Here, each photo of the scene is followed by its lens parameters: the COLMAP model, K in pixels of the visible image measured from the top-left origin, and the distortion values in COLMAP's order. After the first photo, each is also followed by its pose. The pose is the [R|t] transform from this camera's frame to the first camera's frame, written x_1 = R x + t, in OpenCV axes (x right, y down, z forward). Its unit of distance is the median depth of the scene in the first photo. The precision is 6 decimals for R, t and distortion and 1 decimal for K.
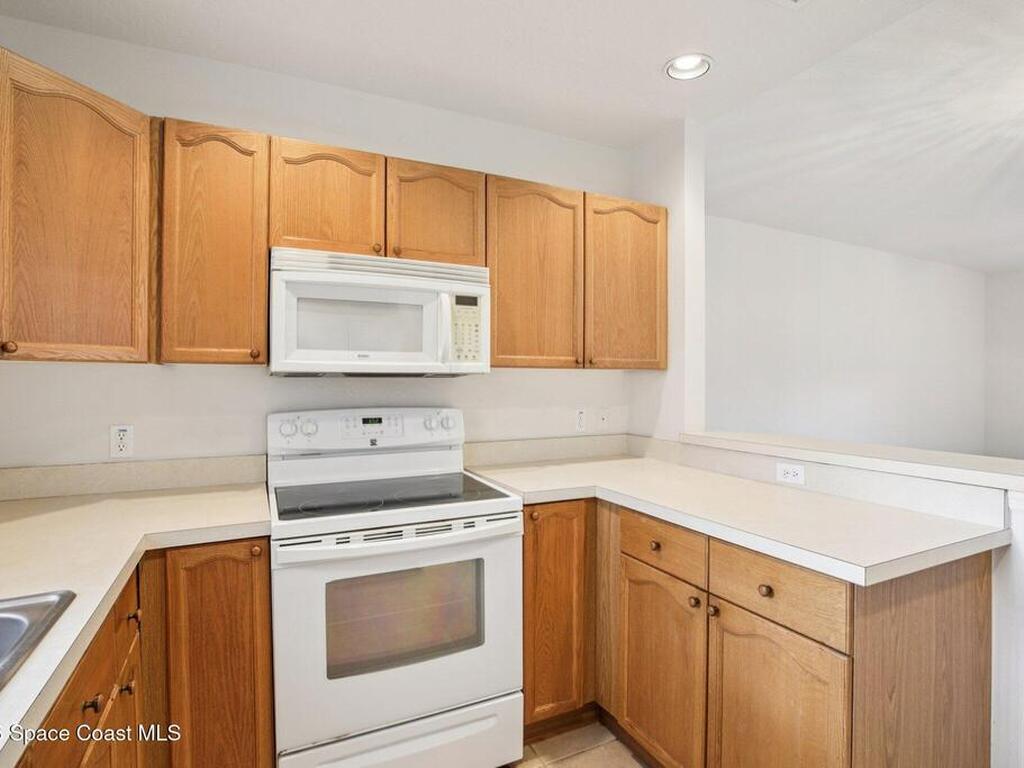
lens RADIAL K [[557.3, 0, 515.0], [0, 557.3, 367.4], [0, 0, 1]] dist [-0.025961, 0.000048]
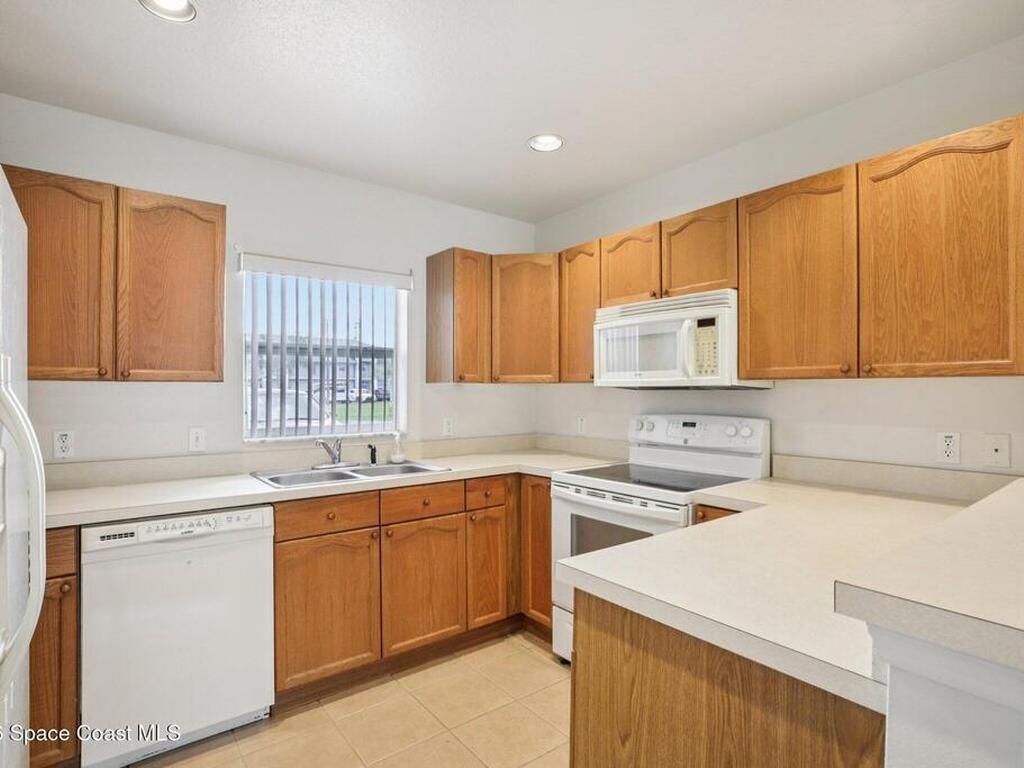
lens RADIAL K [[537.1, 0, 512.0], [0, 537.1, 384.0], [0, 0, 1]] dist [-0.006072, -0.000453]
pose [[0.192581, -0.017827, -0.981119, 0.922790], [0.016192, 0.999757, -0.014987, 0.016656], [0.981148, -0.013000, 0.192822, 0.397641]]
